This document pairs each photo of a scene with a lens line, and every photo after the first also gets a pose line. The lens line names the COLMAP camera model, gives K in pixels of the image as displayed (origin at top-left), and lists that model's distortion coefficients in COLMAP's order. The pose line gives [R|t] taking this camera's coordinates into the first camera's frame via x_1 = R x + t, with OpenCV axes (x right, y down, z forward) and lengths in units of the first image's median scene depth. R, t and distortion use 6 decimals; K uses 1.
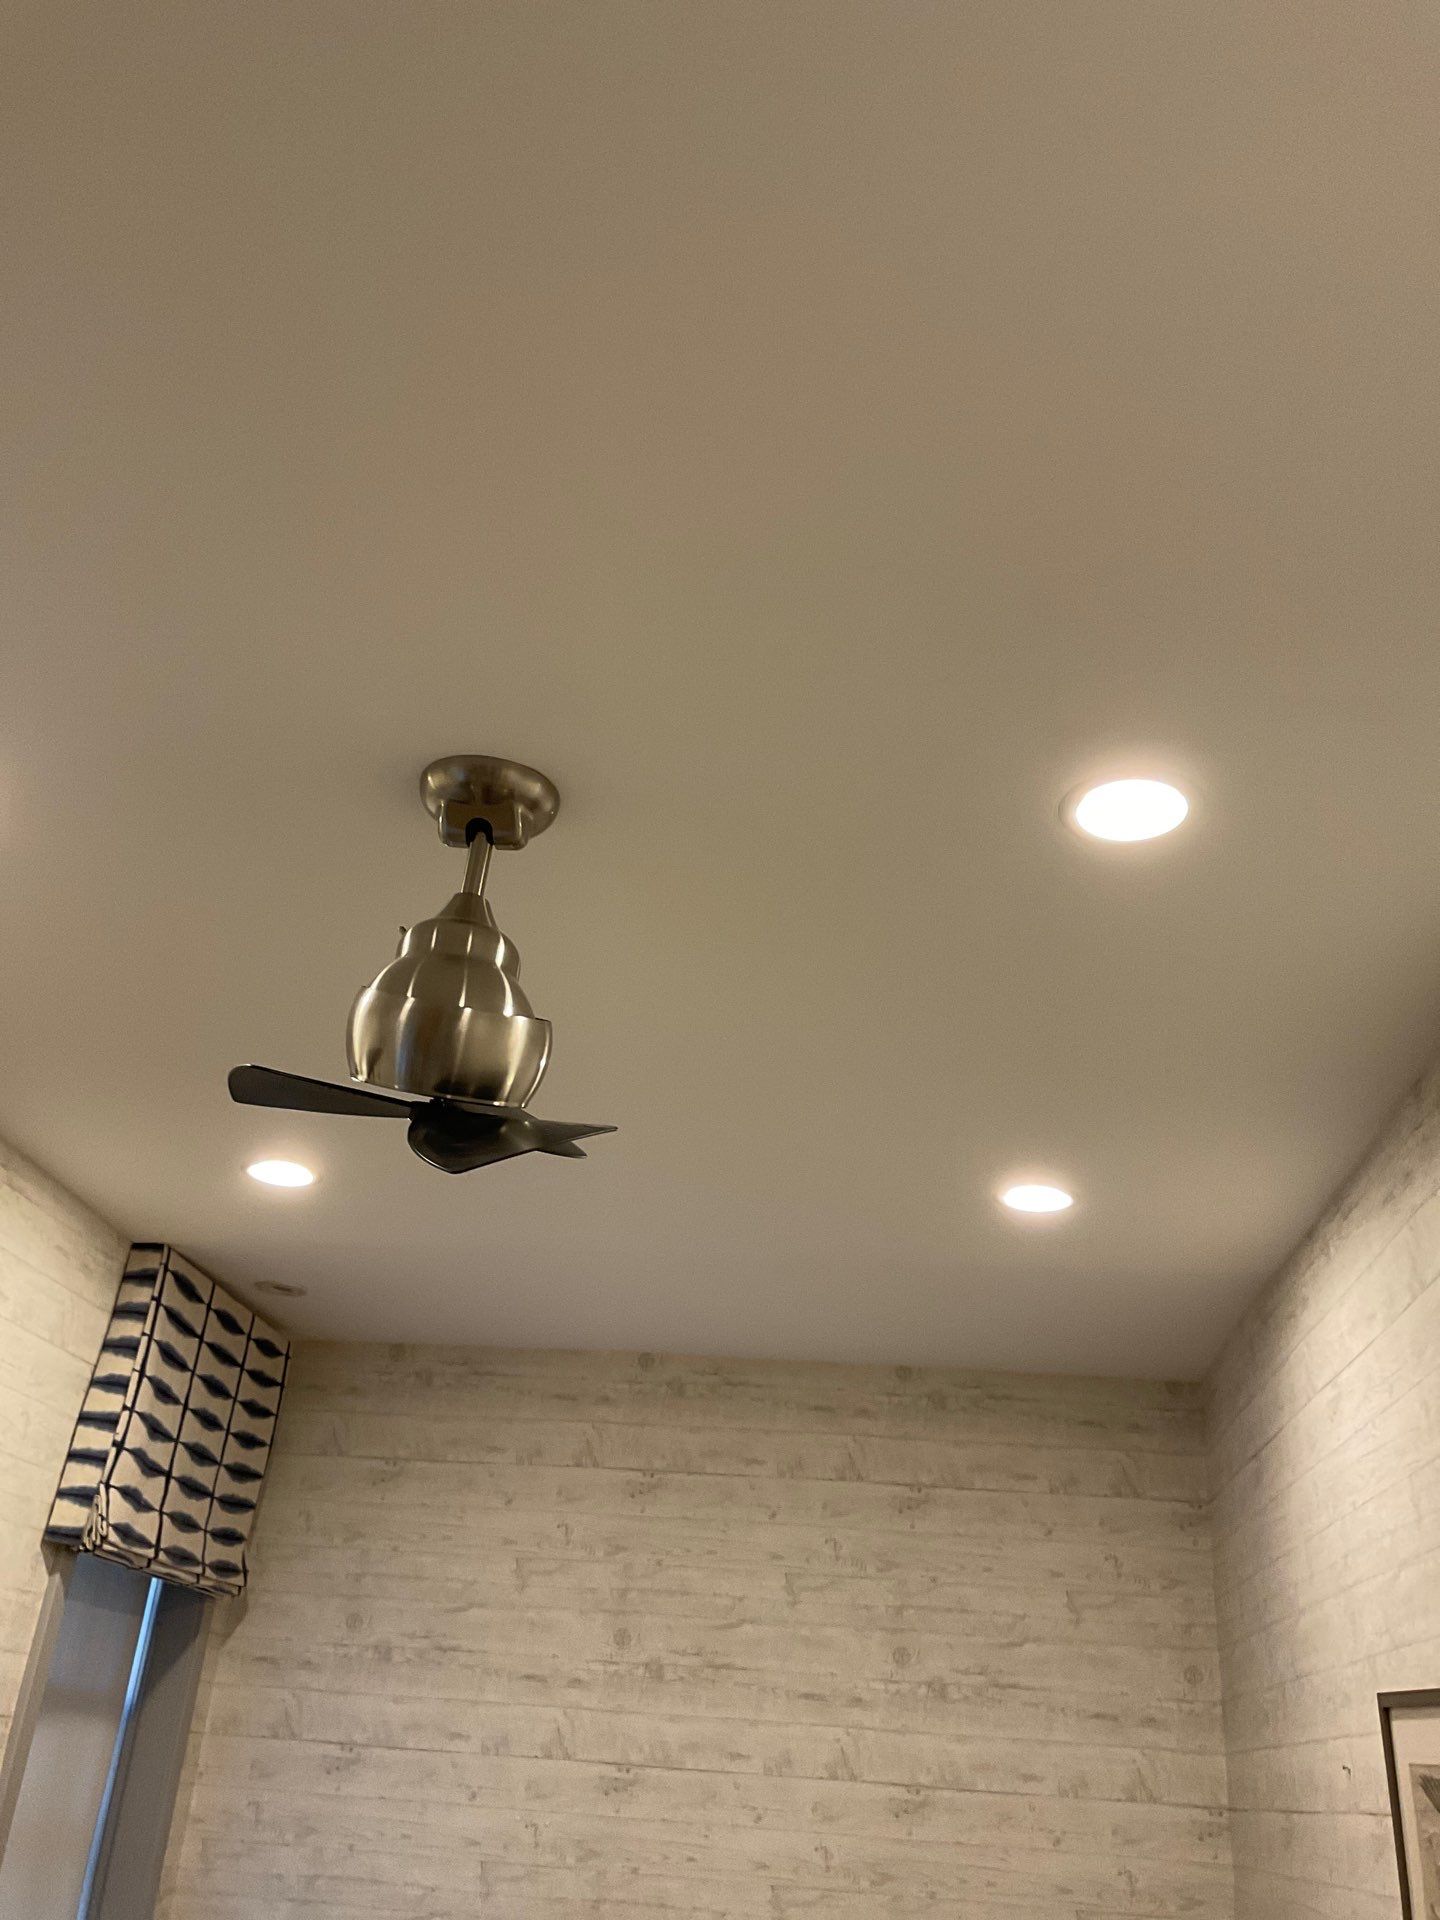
lens RADIAL K [[1610.1, 0, 712.1], [0, 1610.1, 949.7], [0, 0, 1]] dist [0.029435, -0.108452]
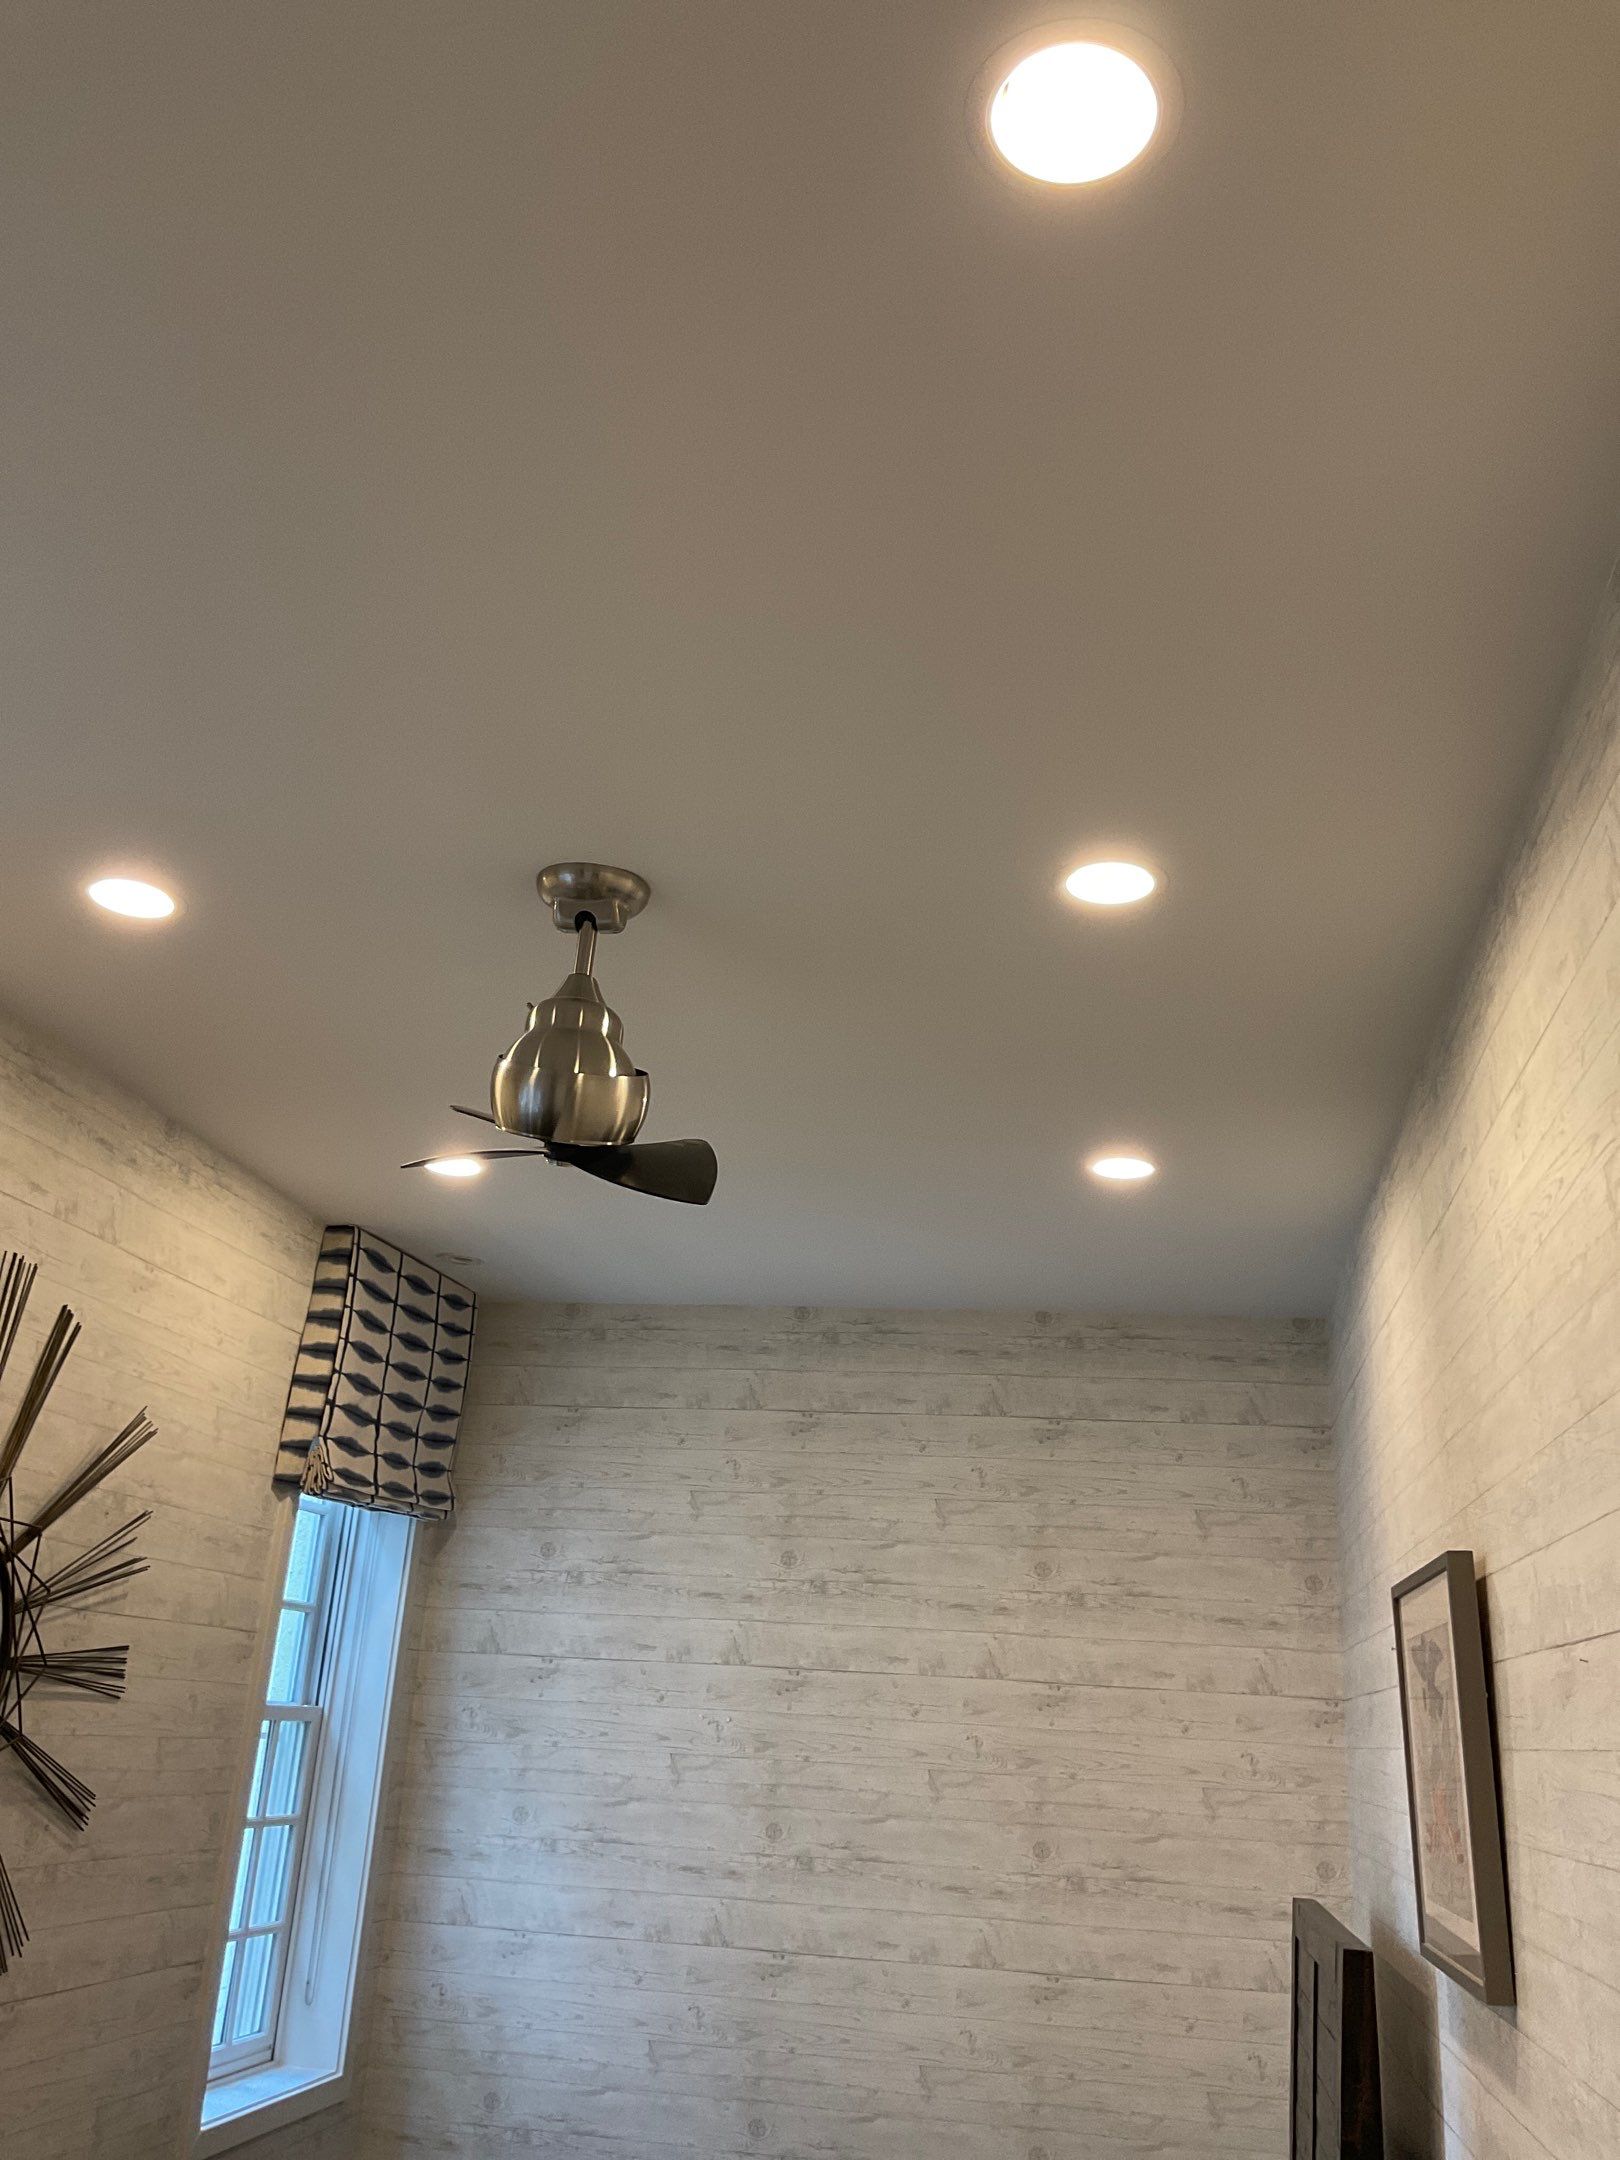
lens RADIAL K [[1811.4, 0, 817.6], [0, 1811.4, 1071.4], [0, 0, 1]] dist [0.029435, -0.108452]
pose [[0.997211, -0.036404, -0.065160, 0.058445], [0.044549, 0.990739, 0.128266, -0.063214], [0.059887, -0.130811, 0.989597, -0.187256]]
